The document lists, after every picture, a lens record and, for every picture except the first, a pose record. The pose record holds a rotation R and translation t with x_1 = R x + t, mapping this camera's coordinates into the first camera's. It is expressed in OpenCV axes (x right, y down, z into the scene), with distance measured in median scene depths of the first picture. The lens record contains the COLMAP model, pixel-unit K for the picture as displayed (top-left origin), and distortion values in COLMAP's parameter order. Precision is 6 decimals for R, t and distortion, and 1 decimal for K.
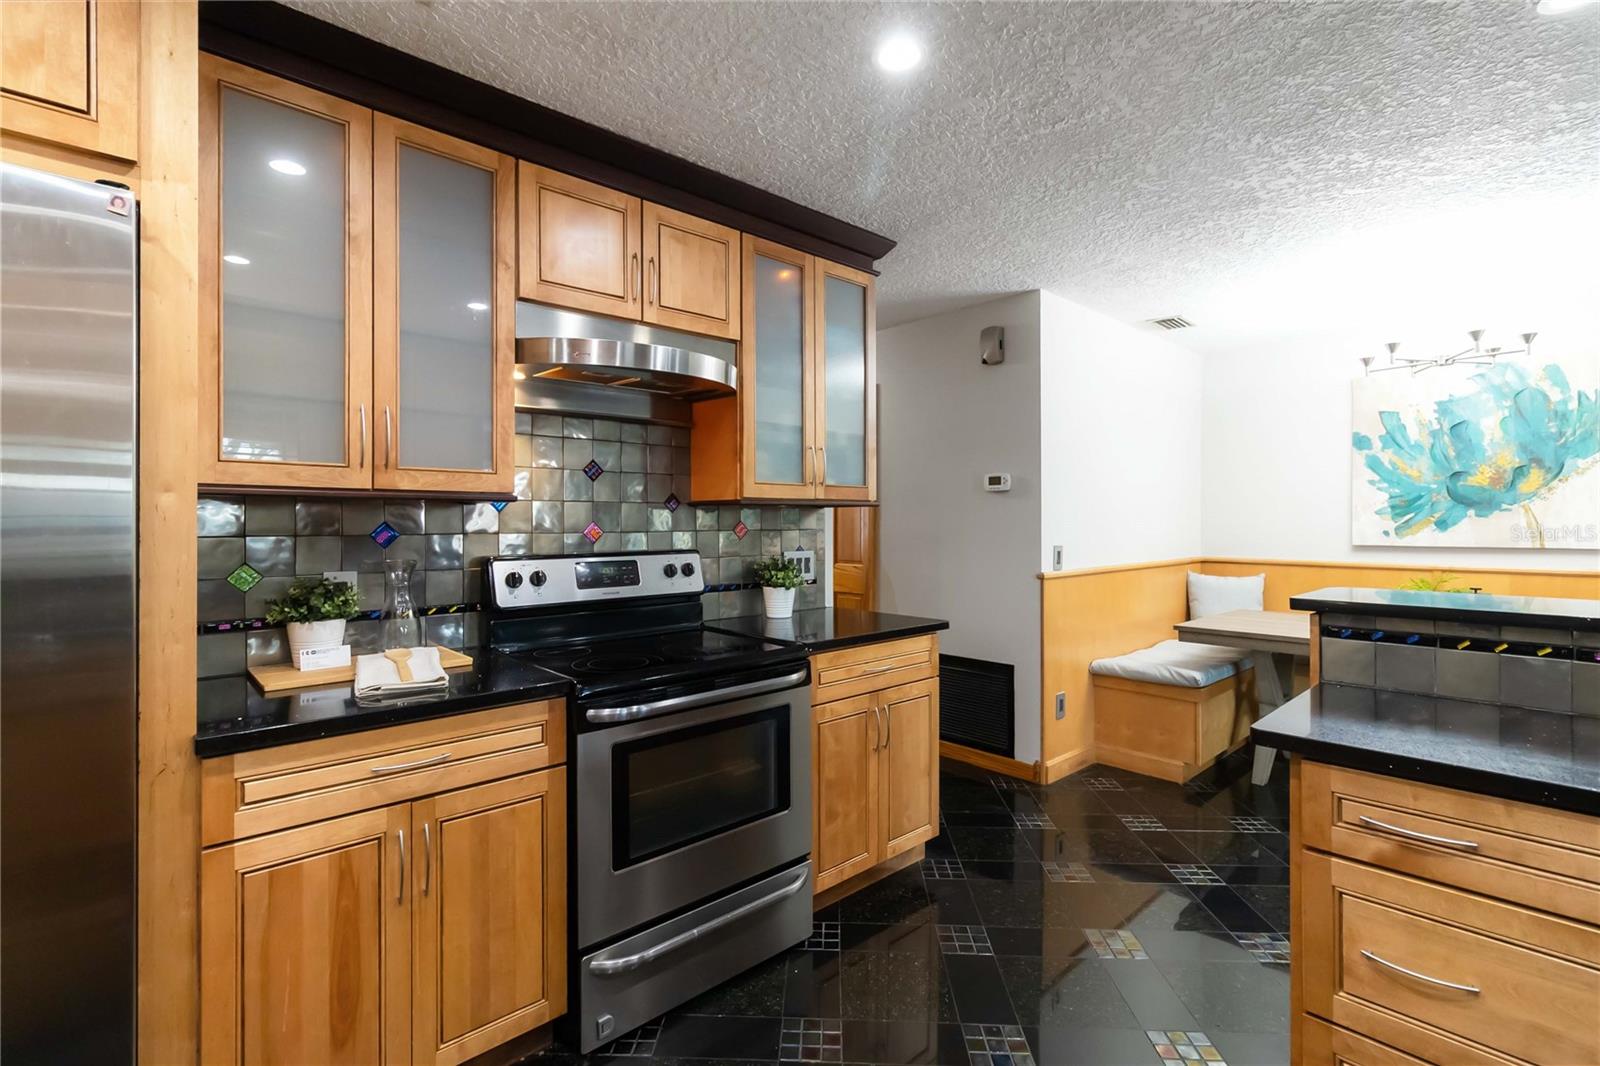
lens RADIAL K [[737.6, 0, 801.0], [0, 737.6, 523.9], [0, 0, 1]] dist [0.002092, 0.000539]
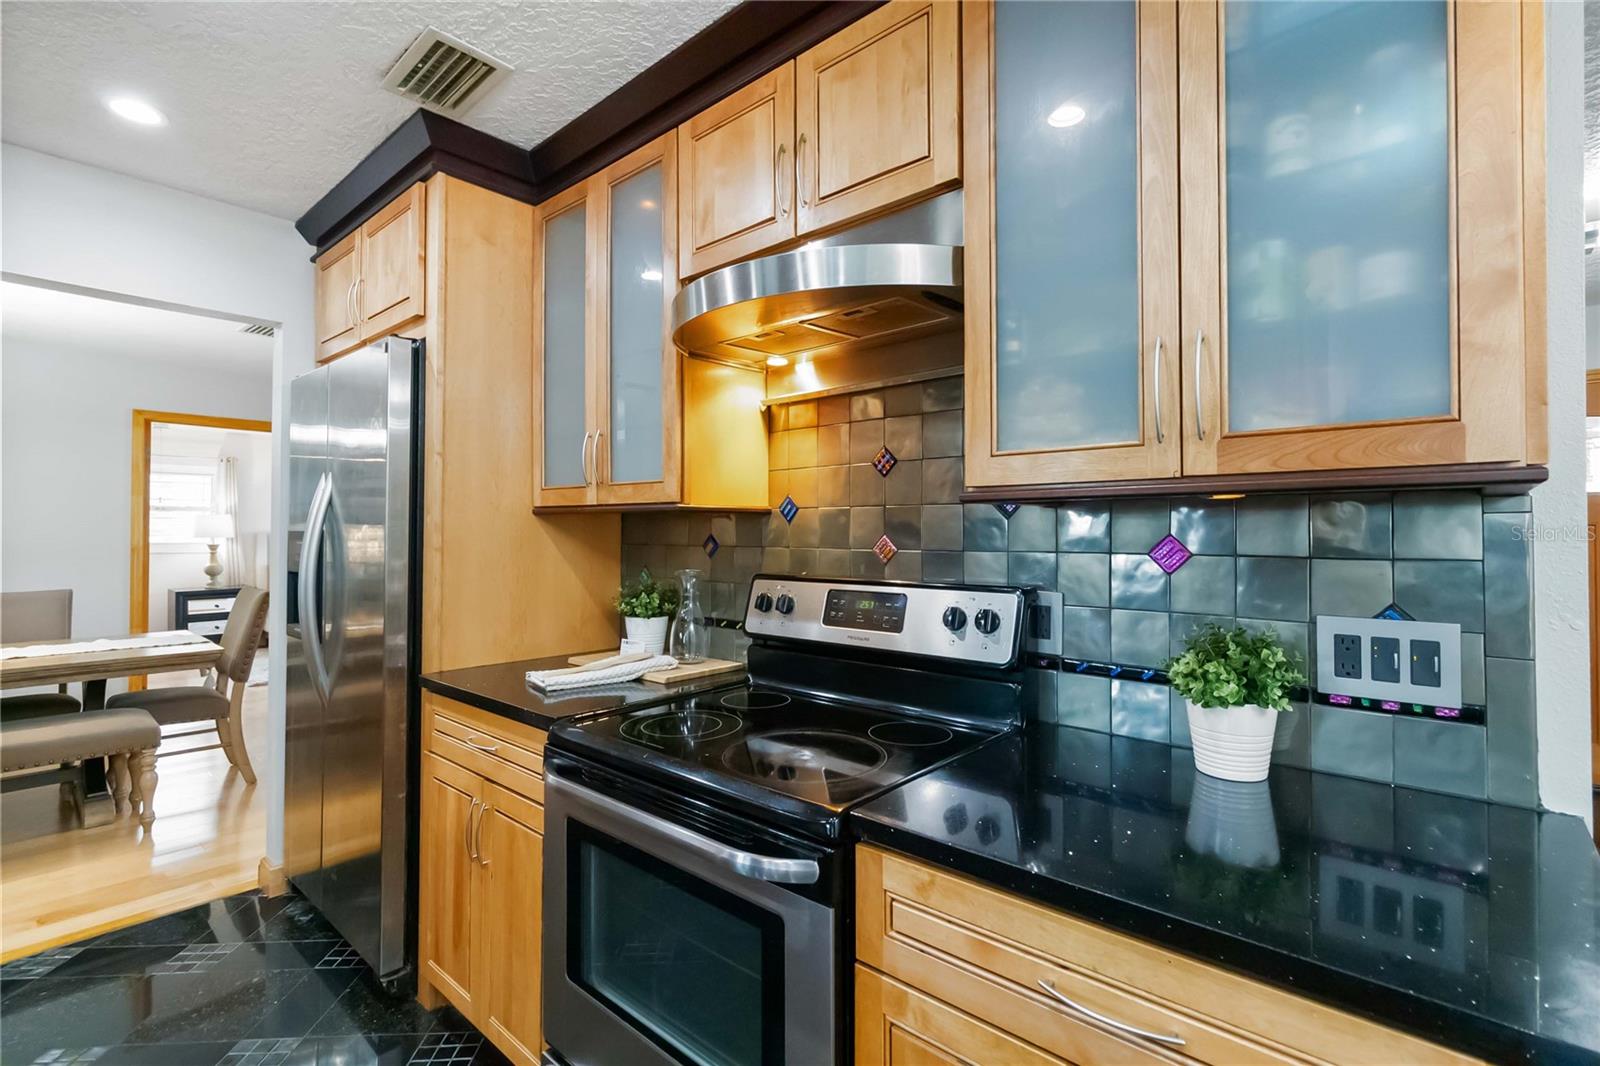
lens RADIAL K [[737.6, 0, 804.2], [0, 737.6, 523.1], [0, 0, 1]] dist [0.002092, 0.000539]
pose [[0.105549, -0.014843, -0.994303, 0.271093], [-0.007044, 0.999852, -0.015674, -0.001670], [0.994389, 0.008658, 0.105429, 0.564594]]
